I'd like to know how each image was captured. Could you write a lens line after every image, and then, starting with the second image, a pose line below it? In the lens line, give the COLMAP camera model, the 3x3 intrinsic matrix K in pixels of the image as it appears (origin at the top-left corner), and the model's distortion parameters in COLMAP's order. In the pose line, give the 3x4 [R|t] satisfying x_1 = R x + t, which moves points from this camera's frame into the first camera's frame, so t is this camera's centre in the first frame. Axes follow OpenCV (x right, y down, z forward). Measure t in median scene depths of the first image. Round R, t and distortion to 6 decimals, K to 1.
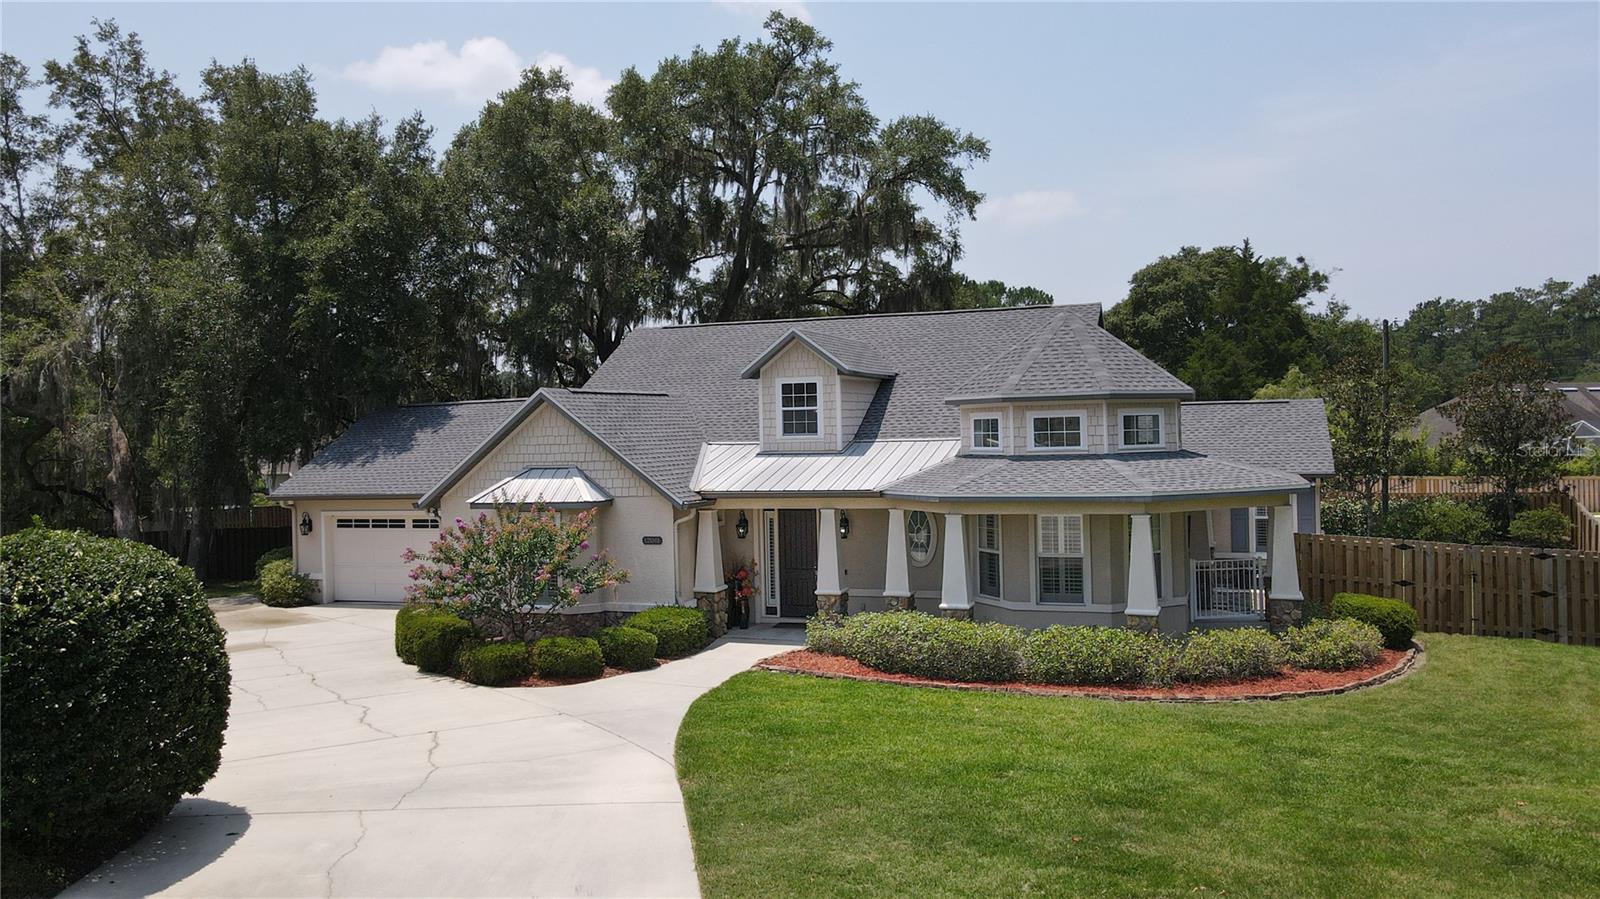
lens RADIAL K [[1179.0, 0, 800.0], [0, 1179.0, 449.5], [0, 0, 1]] dist [0.020141, 0.003378]
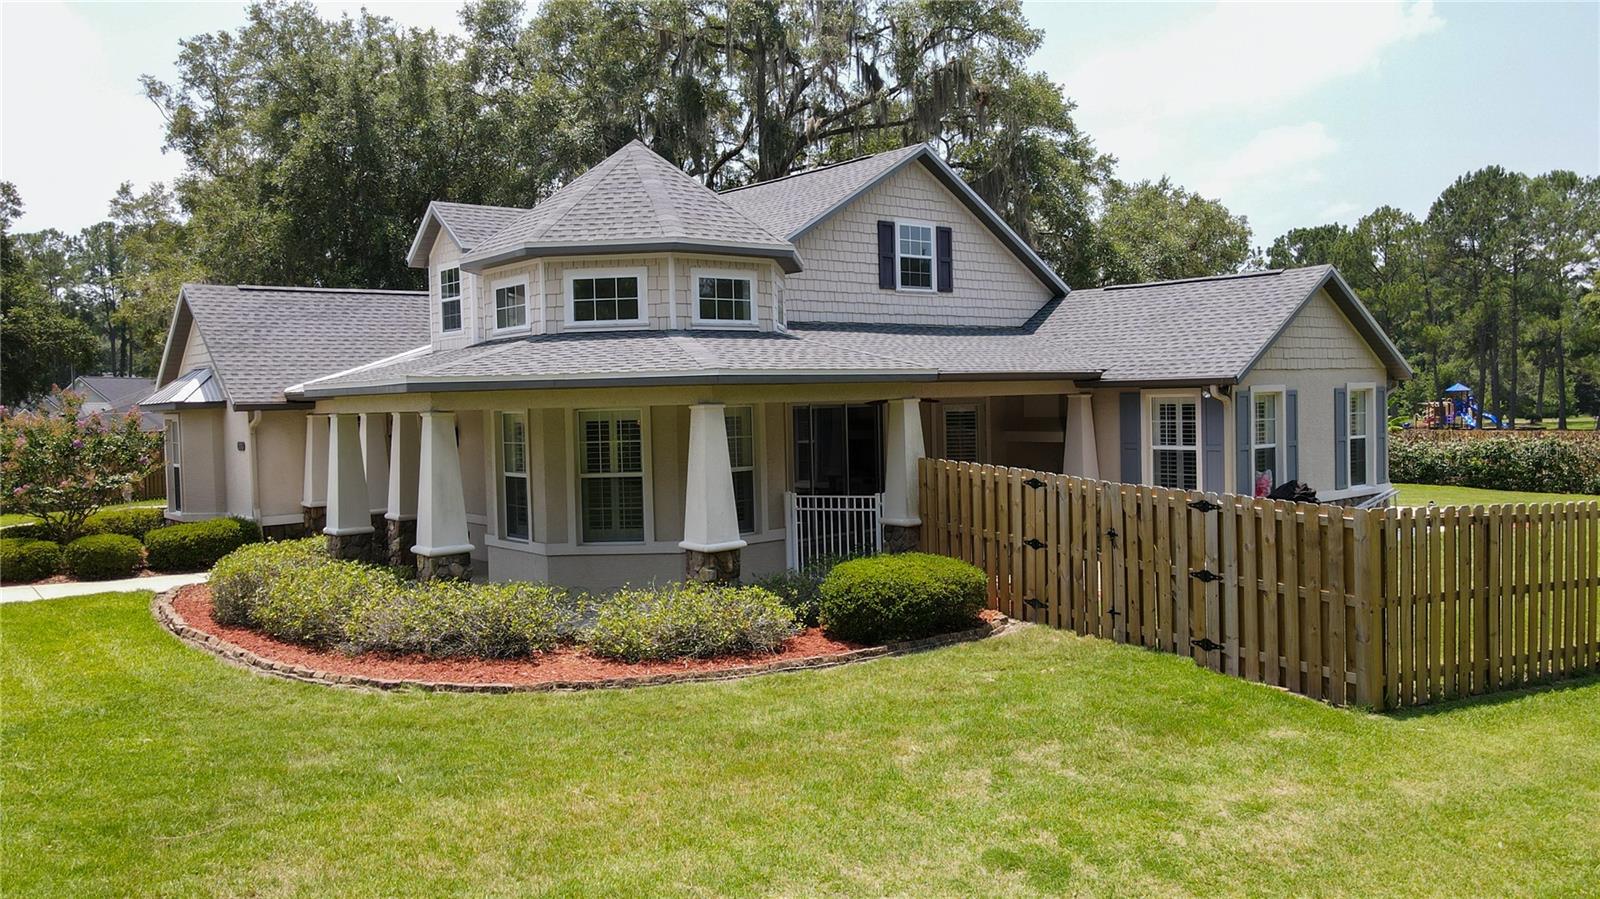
lens RADIAL K [[1179.0, 0, 800.0], [0, 1179.0, 449.5], [0, 0, 1]] dist [0.020141, 0.003378]
pose [[0.870474, 0.023099, -0.491673, 0.691339], [-0.002647, 0.999103, 0.042252, 0.040008], [0.492208, -0.035478, 0.869754, 0.422587]]
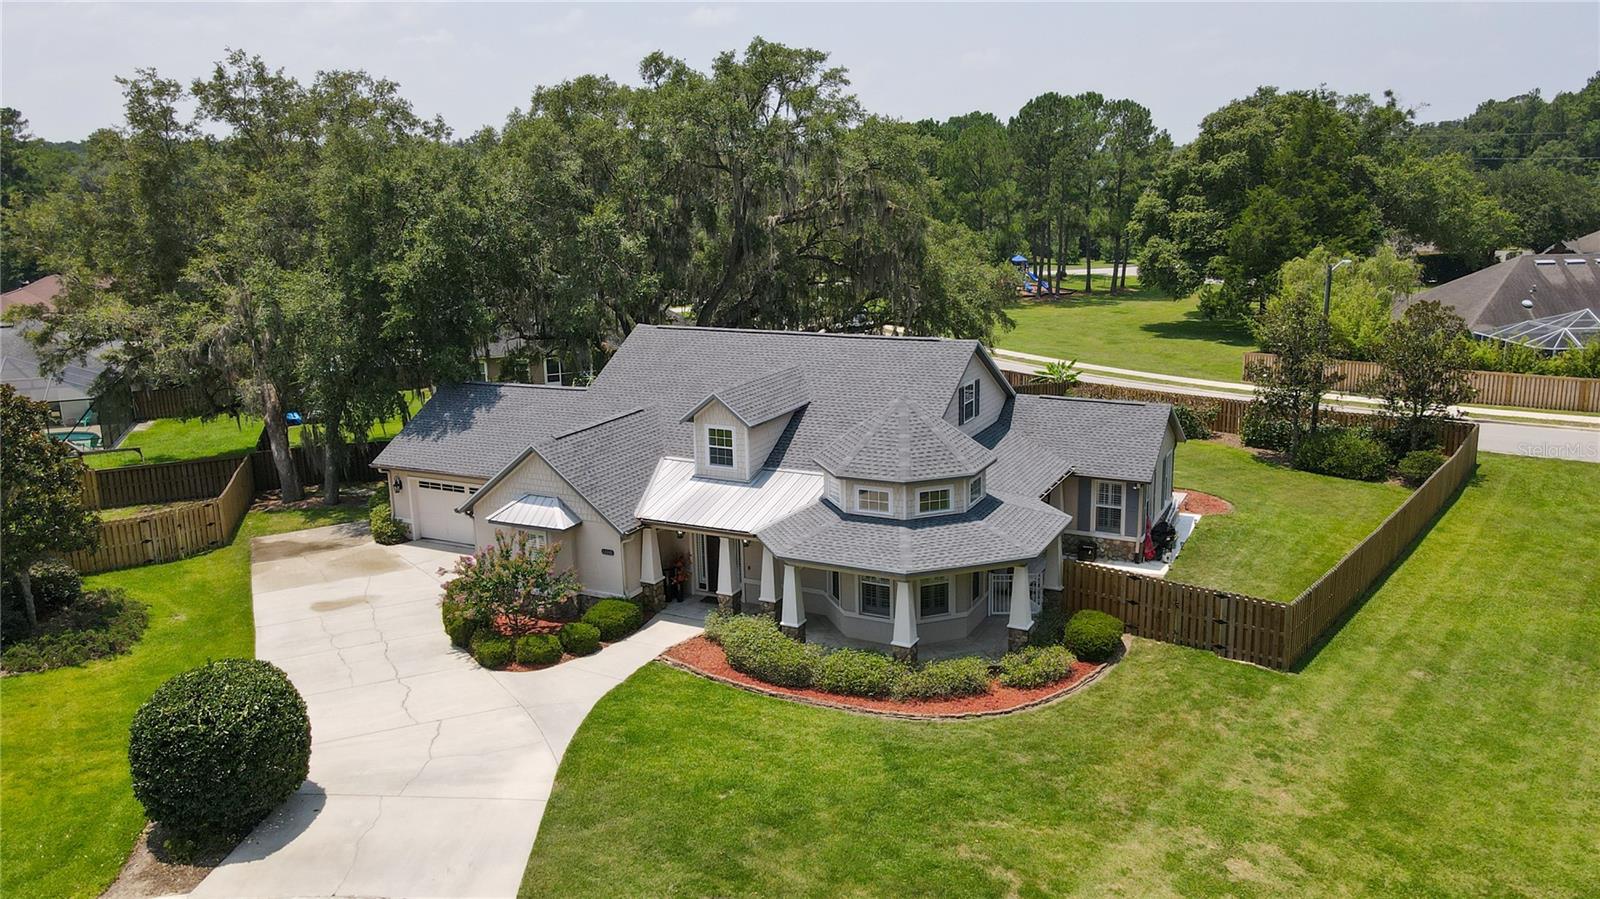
lens RADIAL K [[1179.0, 0, 800.0], [0, 1179.0, 449.5], [0, 0, 1]] dist [0.020141, 0.003378]
pose [[0.992043, 0.027615, -0.122837, 0.283938], [-0.000441, 0.976405, 0.215949, -0.359172], [0.125902, -0.214176, 0.968647, -0.352352]]
